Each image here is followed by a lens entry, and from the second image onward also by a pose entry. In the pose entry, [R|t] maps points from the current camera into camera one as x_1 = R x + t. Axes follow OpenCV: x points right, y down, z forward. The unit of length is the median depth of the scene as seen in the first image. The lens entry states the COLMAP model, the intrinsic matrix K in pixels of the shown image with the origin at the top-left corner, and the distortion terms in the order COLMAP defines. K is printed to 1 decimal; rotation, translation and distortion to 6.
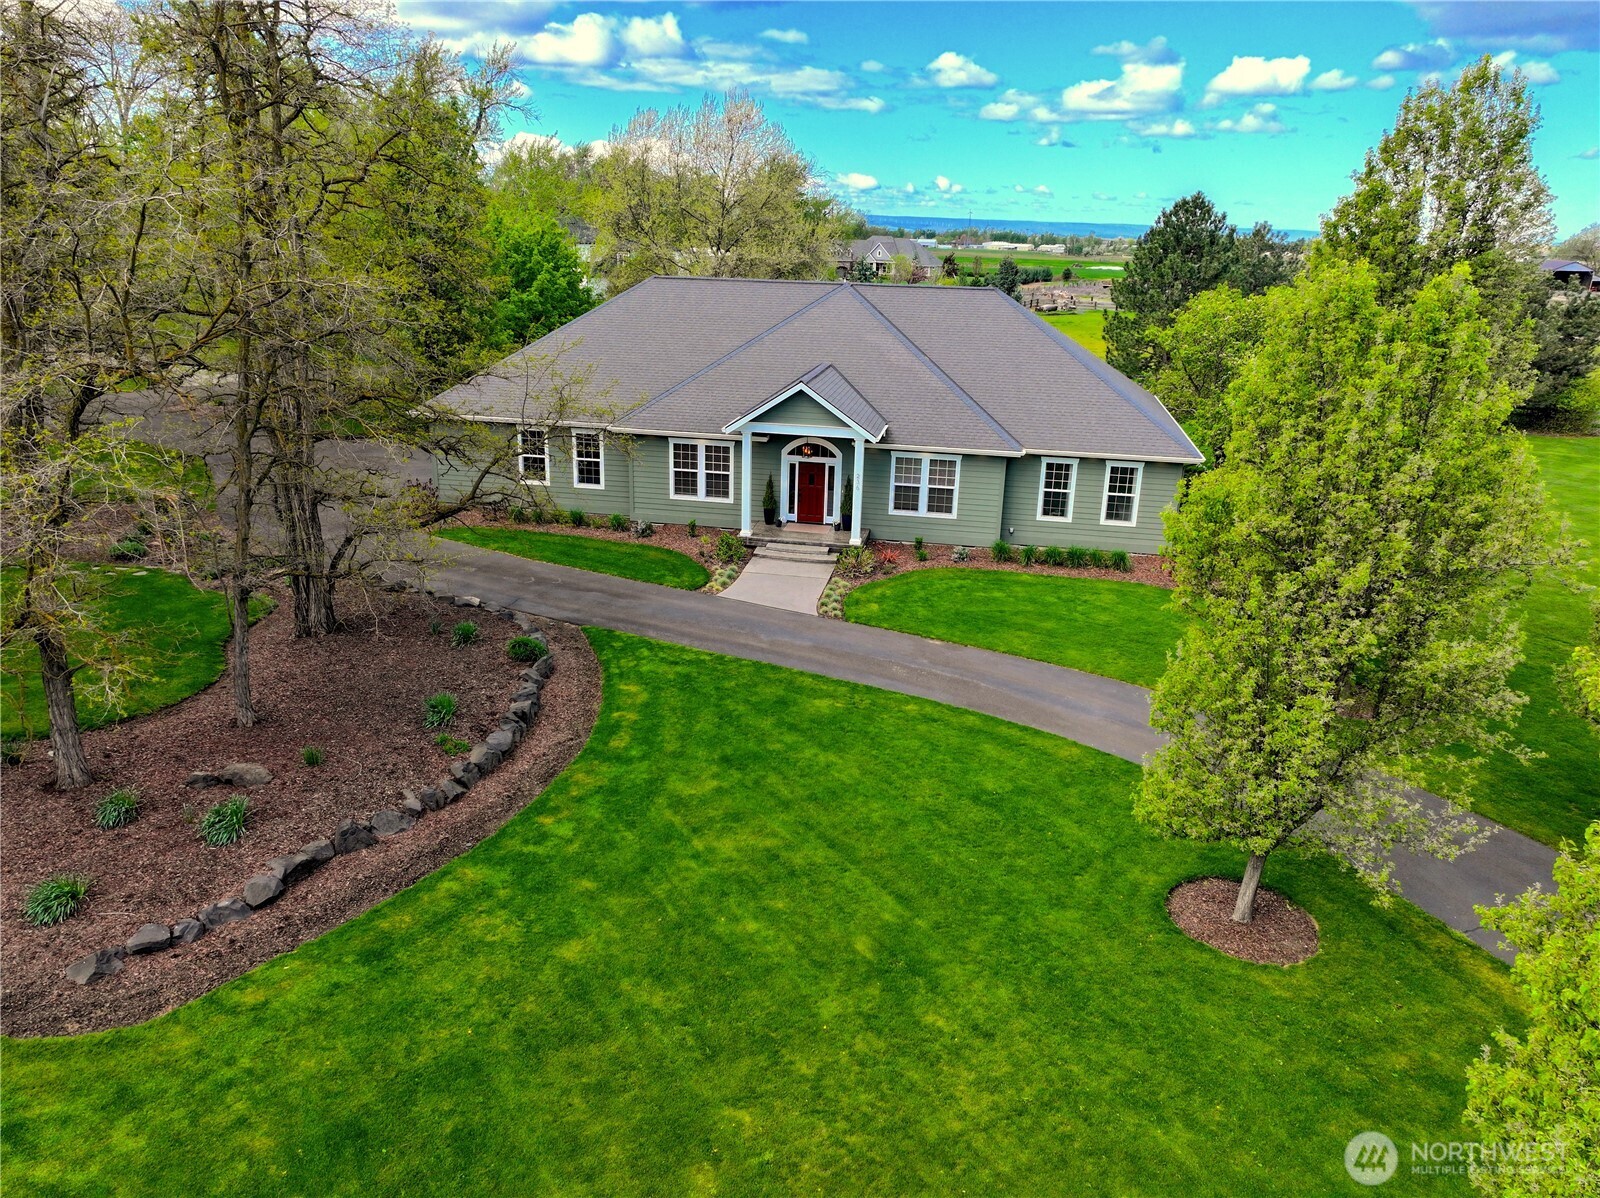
lens RADIAL K [[1126.9, 0, 800.0], [0, 1126.9, 599.0], [0, 0, 1]] dist [0.005107, 0.003588]
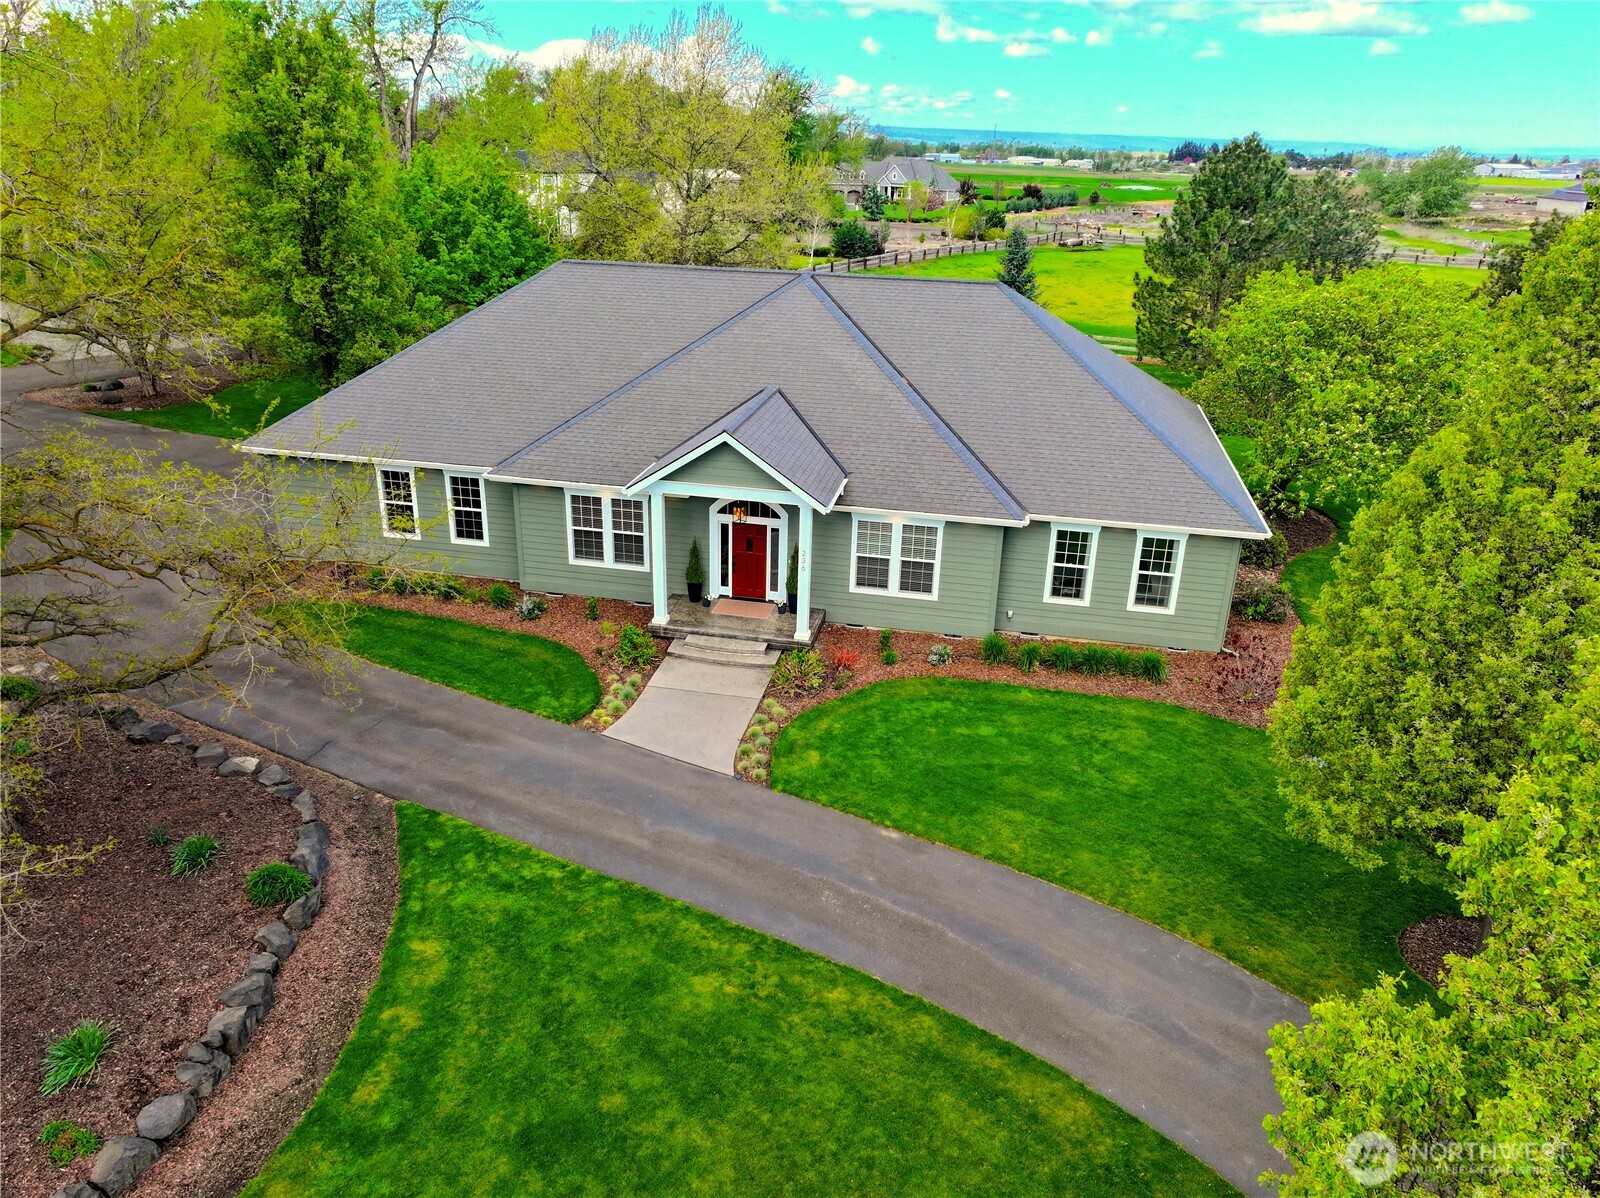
lens RADIAL K [[1126.9, 0, 800.0], [0, 1126.9, 599.0], [0, 0, 1]] dist [0.005107, 0.003588]
pose [[0.999853, 0.007366, -0.015485, 0.058042], [-0.006292, 0.997648, 0.068259, -0.124636], [0.015952, -0.068152, 0.997547, 0.240361]]
